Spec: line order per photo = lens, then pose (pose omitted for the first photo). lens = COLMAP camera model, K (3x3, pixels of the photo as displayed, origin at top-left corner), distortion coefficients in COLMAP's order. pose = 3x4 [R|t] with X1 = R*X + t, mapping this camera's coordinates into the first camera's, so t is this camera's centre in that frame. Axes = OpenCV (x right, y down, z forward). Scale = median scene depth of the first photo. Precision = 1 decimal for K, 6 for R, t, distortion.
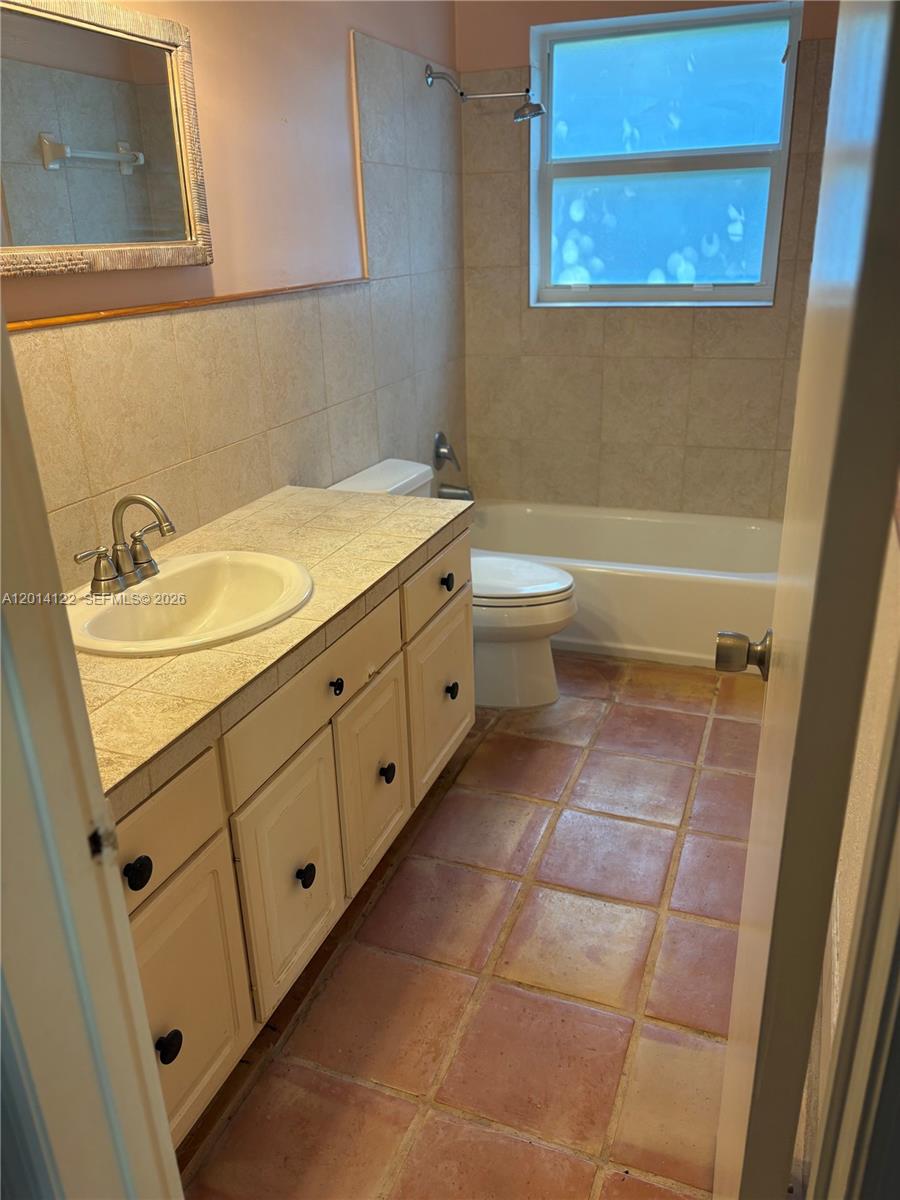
lens RADIAL K [[920.0, 0, 450.0], [0, 920.0, 600.0], [0, 0, 1]] dist [0.062573, -0.073875]
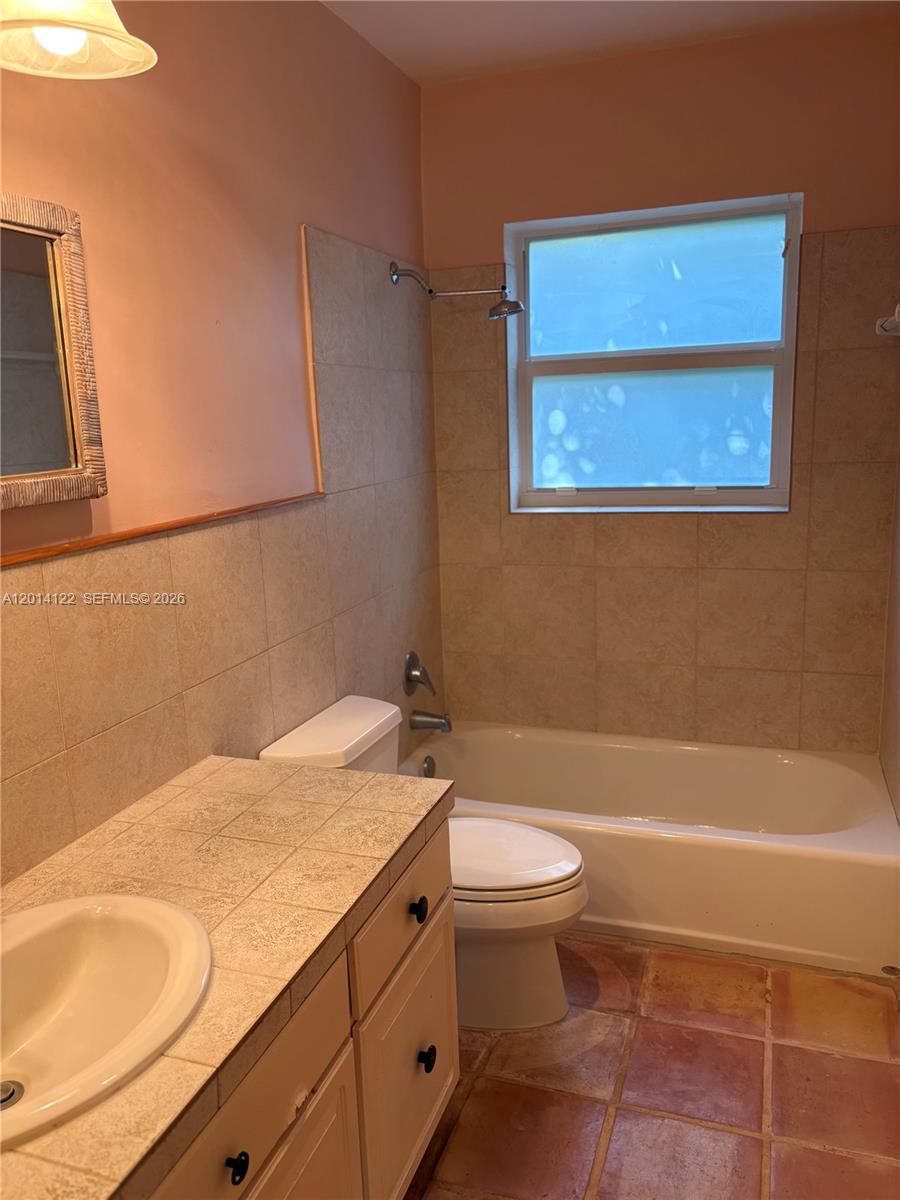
lens RADIAL K [[920.0, 0, 450.0], [0, 920.0, 600.0], [0, 0, 1]] dist [0.062573, -0.073875]
pose [[0.999592, -0.013177, 0.025351, 0.005256], [0.017445, 0.984178, -0.176323, -0.097380], [-0.022627, 0.176694, 0.984006, 0.181444]]
